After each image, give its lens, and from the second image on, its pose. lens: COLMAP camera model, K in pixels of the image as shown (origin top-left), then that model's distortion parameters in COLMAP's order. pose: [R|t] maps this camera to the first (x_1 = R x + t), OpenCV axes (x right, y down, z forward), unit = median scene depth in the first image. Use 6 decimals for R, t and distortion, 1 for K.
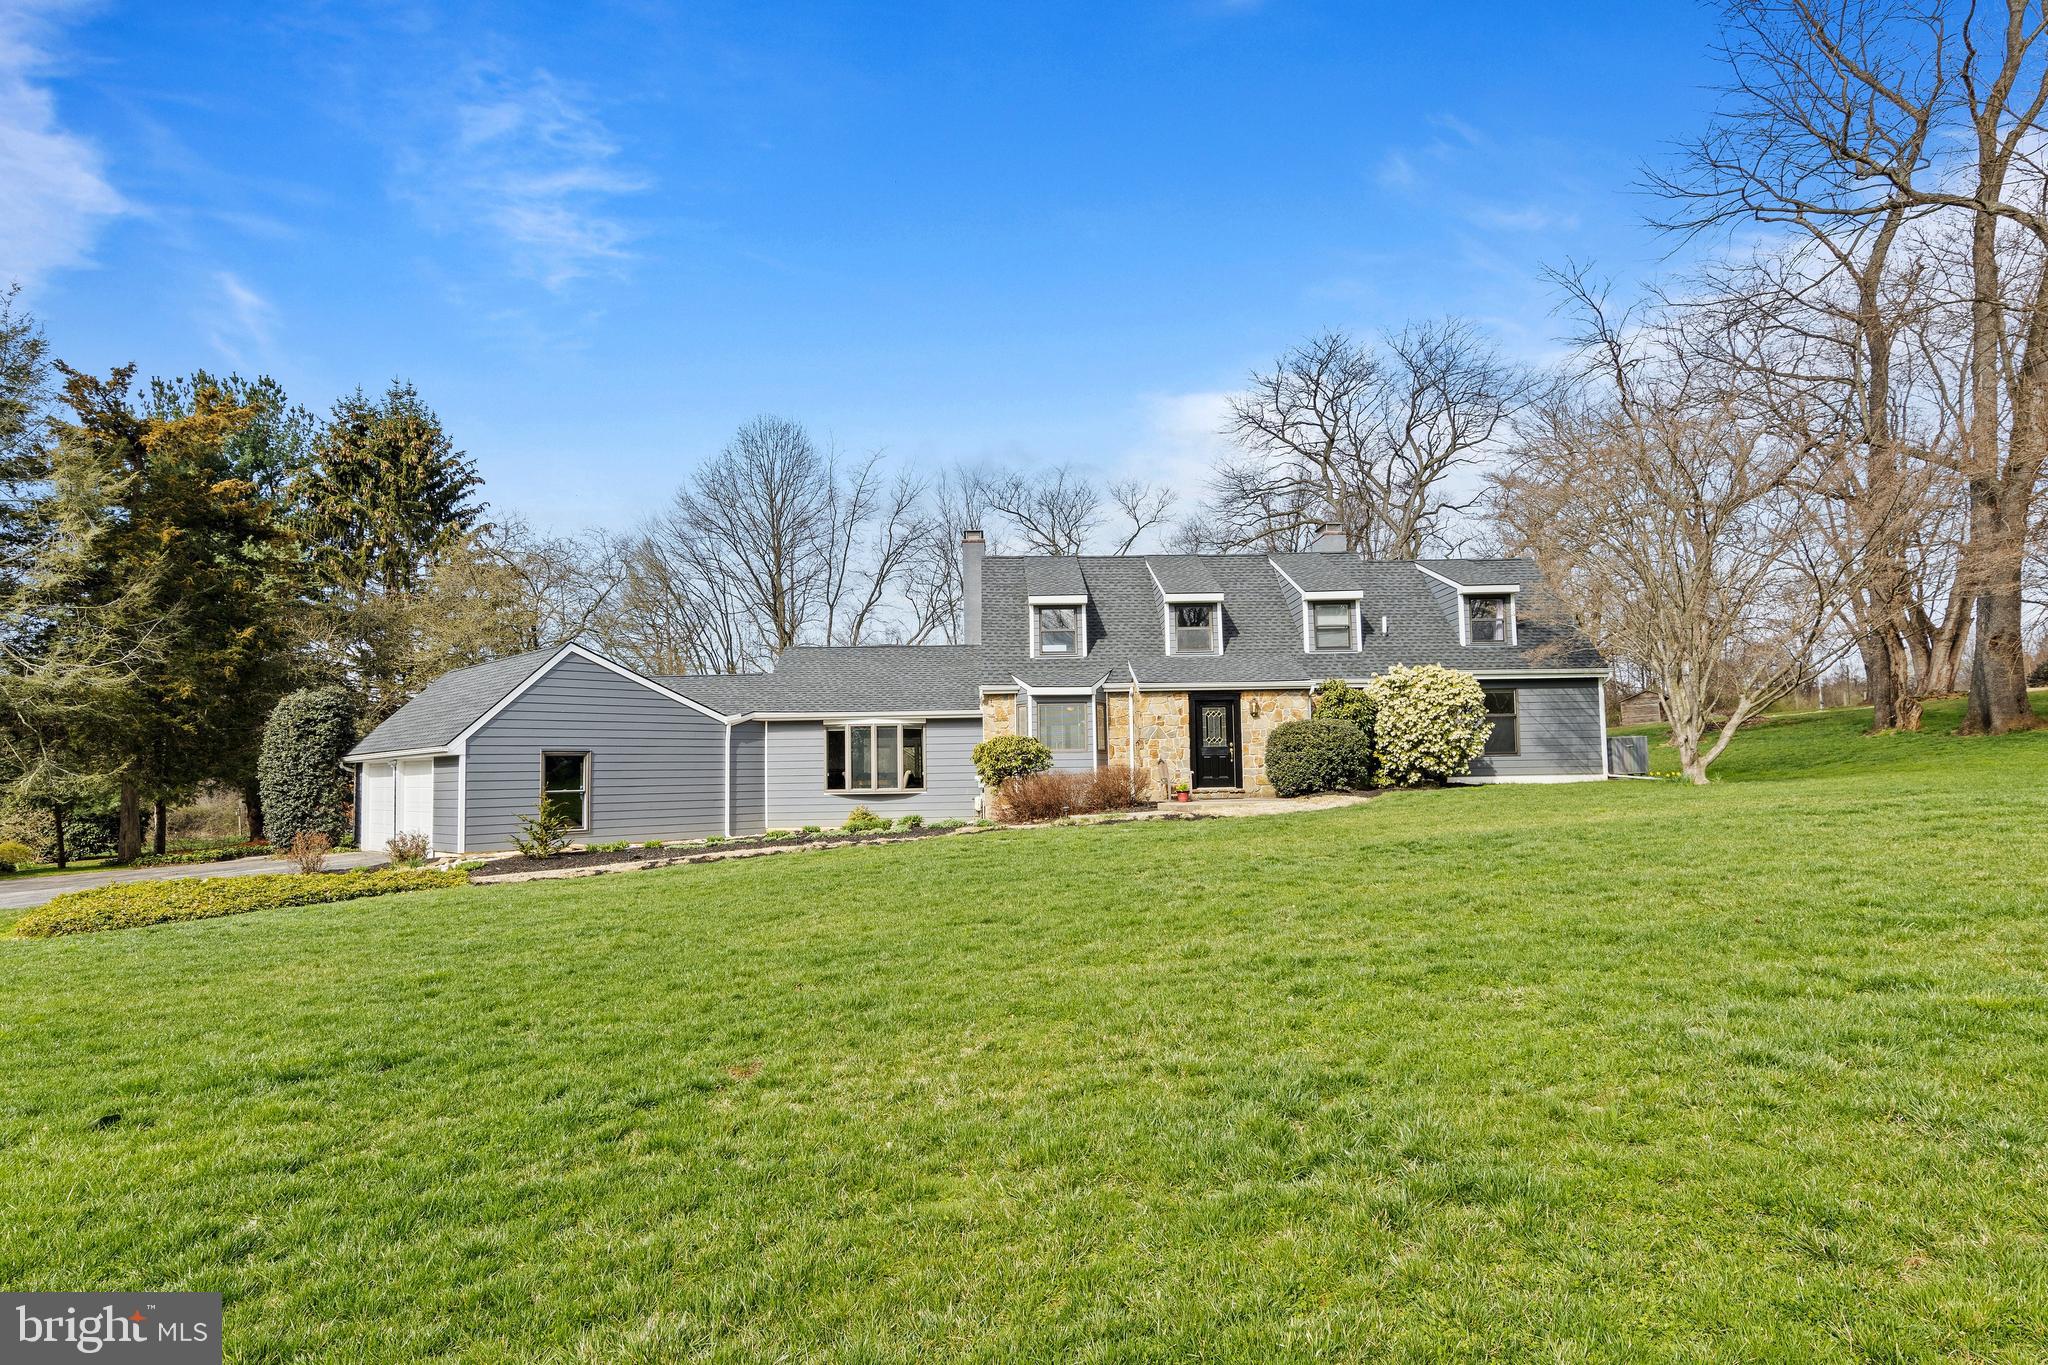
lens RADIAL K [[1072.4, 0, 1024.0], [0, 1072.4, 682.5], [0, 0, 1]] dist [0.001499, 0.000139]
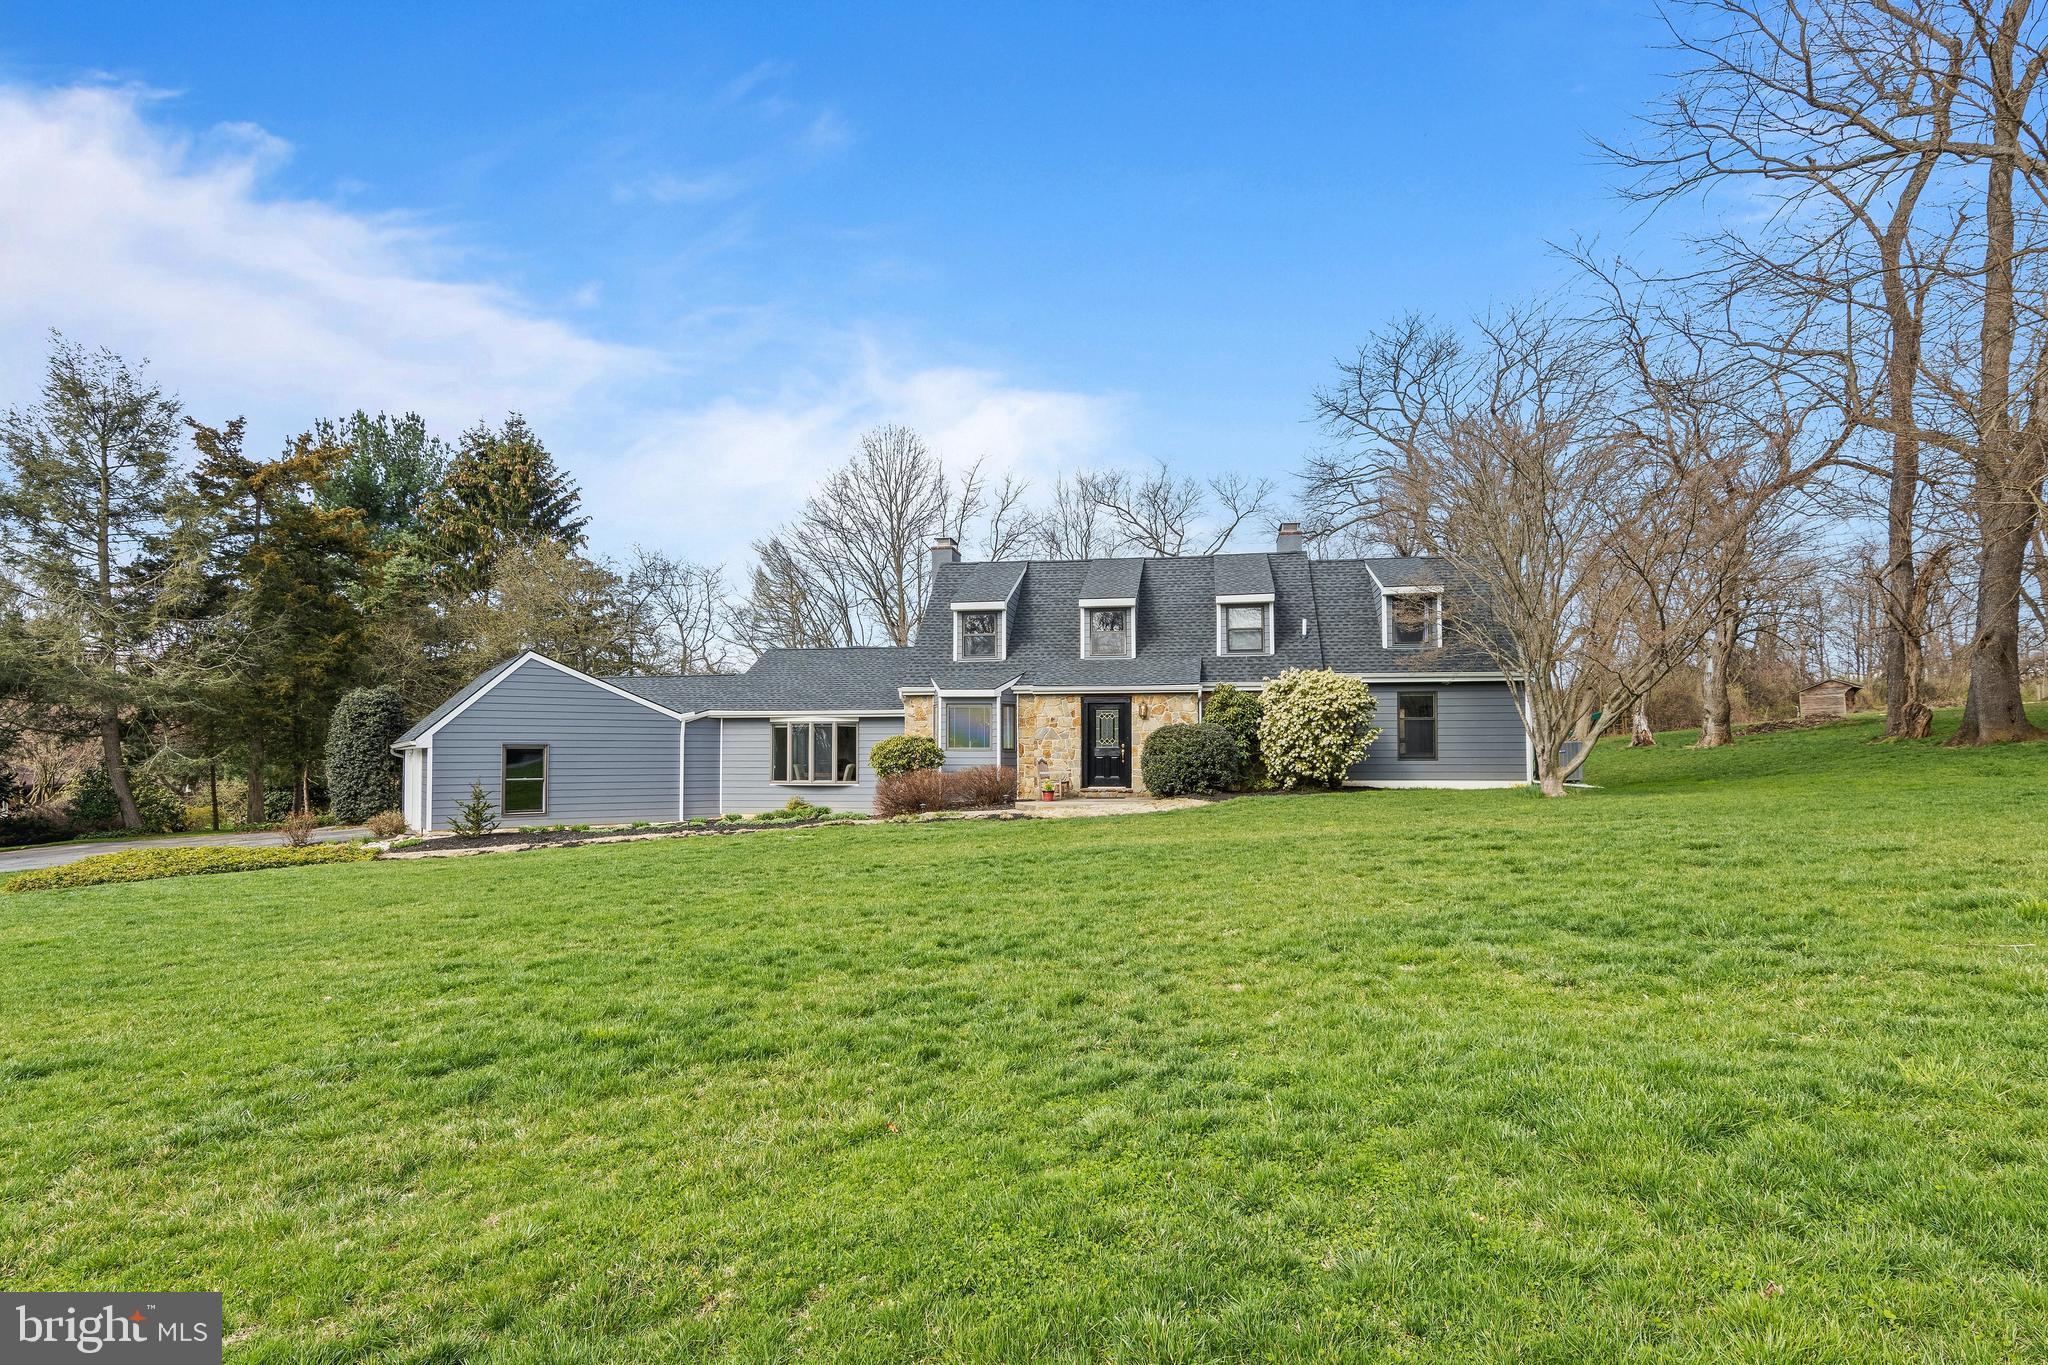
lens RADIAL K [[1038.6, 0, 1033.1], [0, 1038.6, 706.1], [0, 0, 1]] dist [0.003660, -0.000367]
pose [[0.983355, 0.007125, -0.181554, 0.278492], [0.000051, 0.999220, 0.039487, -0.019381], [0.181694, -0.038839, 0.982588, -0.000823]]
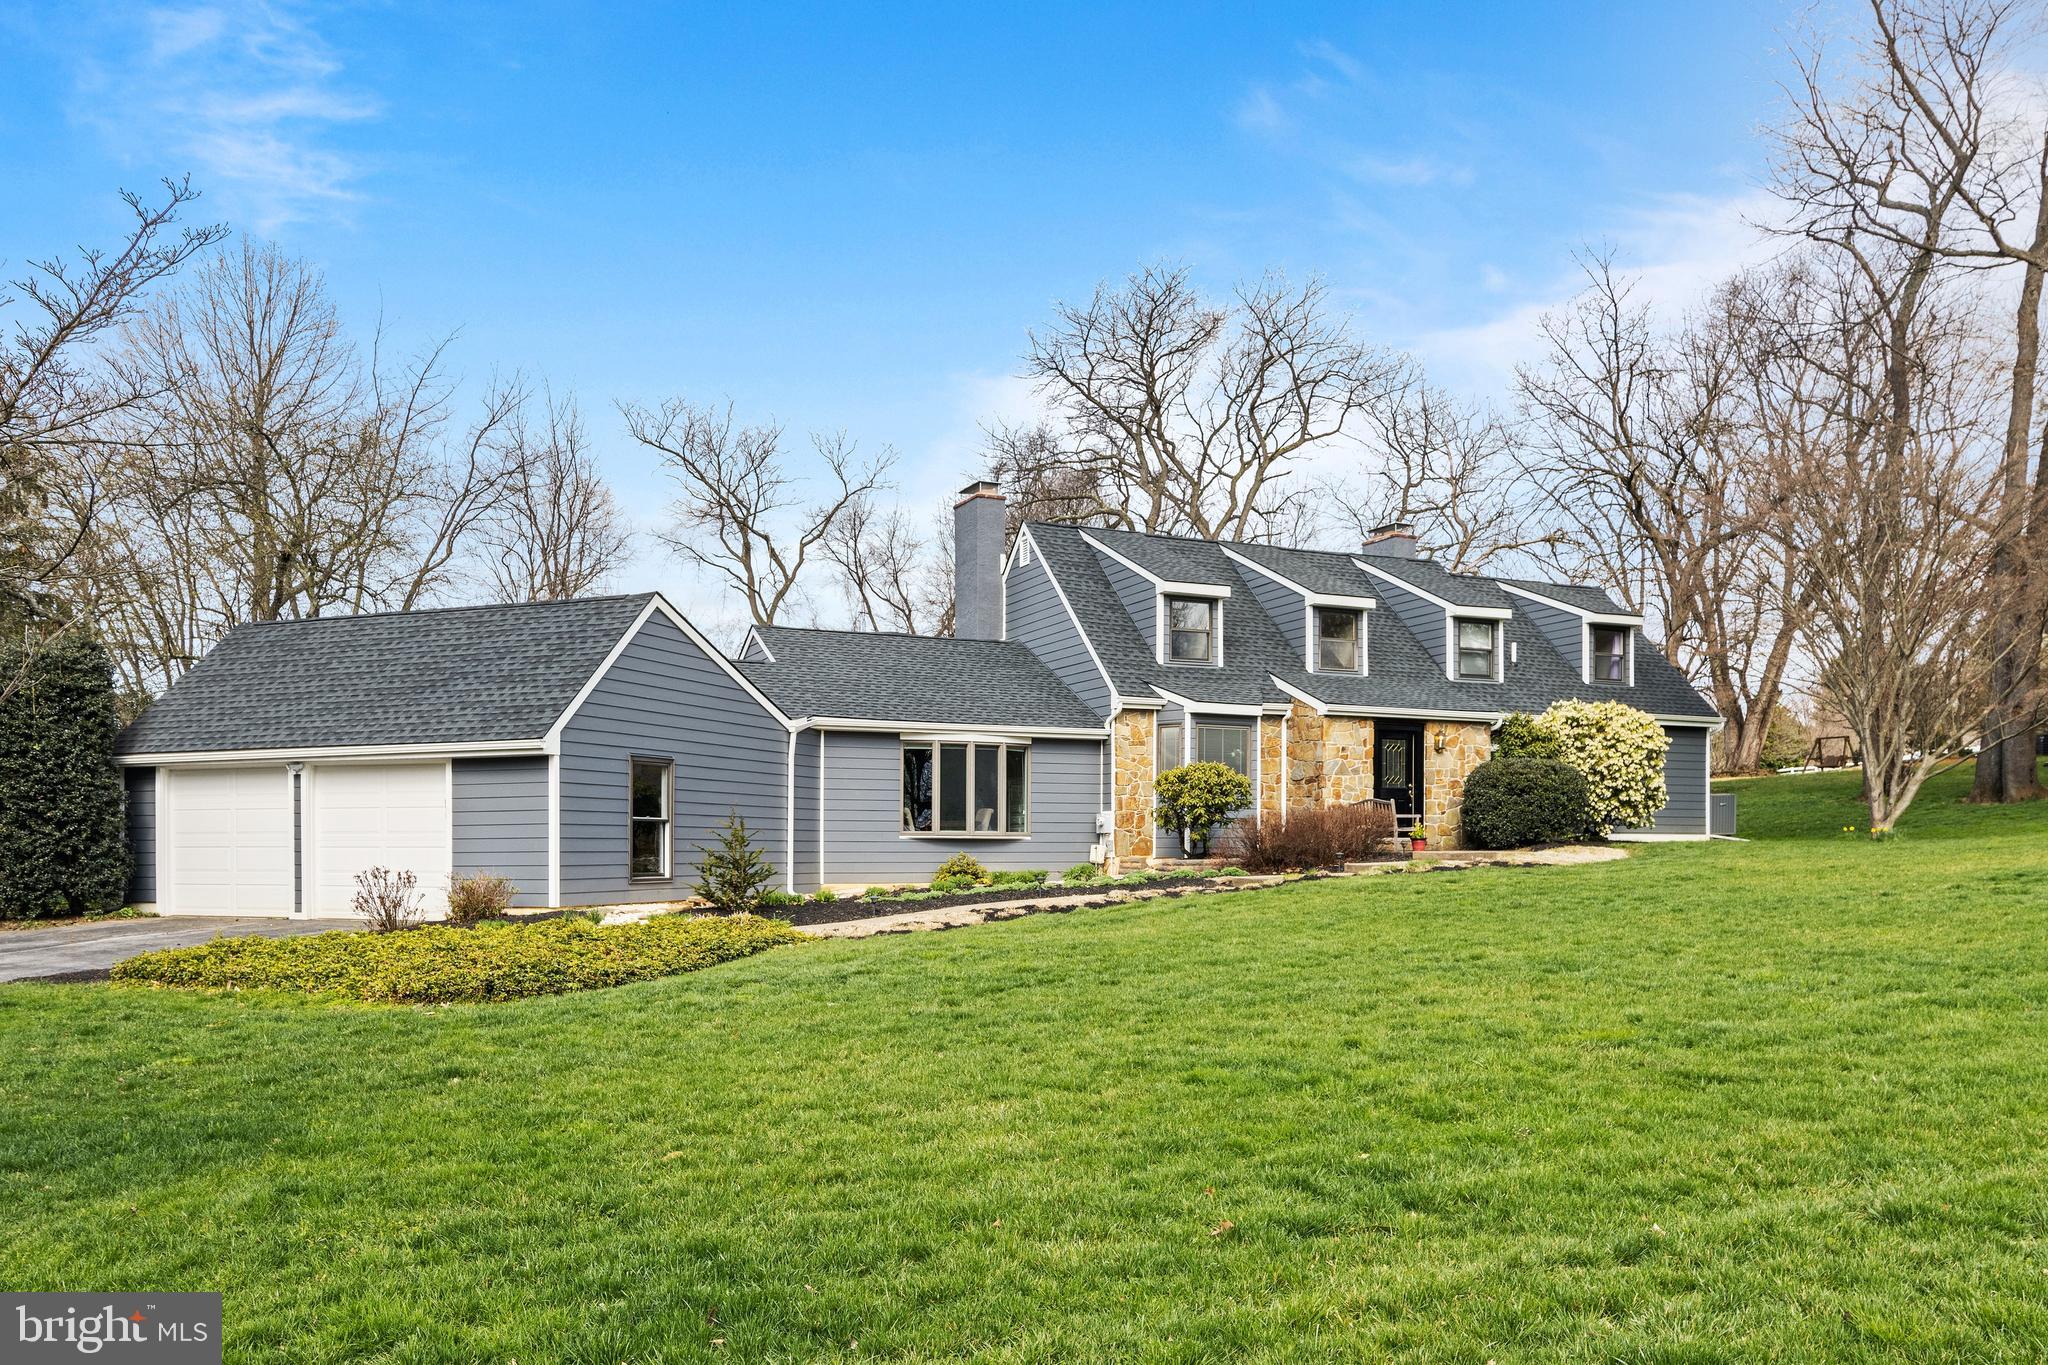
lens RADIAL K [[1556.0, 0, 1028.4], [0, 1556.0, 831.8], [0, 0, 1]] dist [-0.007060, -0.006223]
pose [[0.915255, 0.022890, 0.402225, -0.528797], [-0.049924, 0.997134, 0.056854, 0.038294], [-0.399770, -0.072116, 0.913774, 0.028652]]
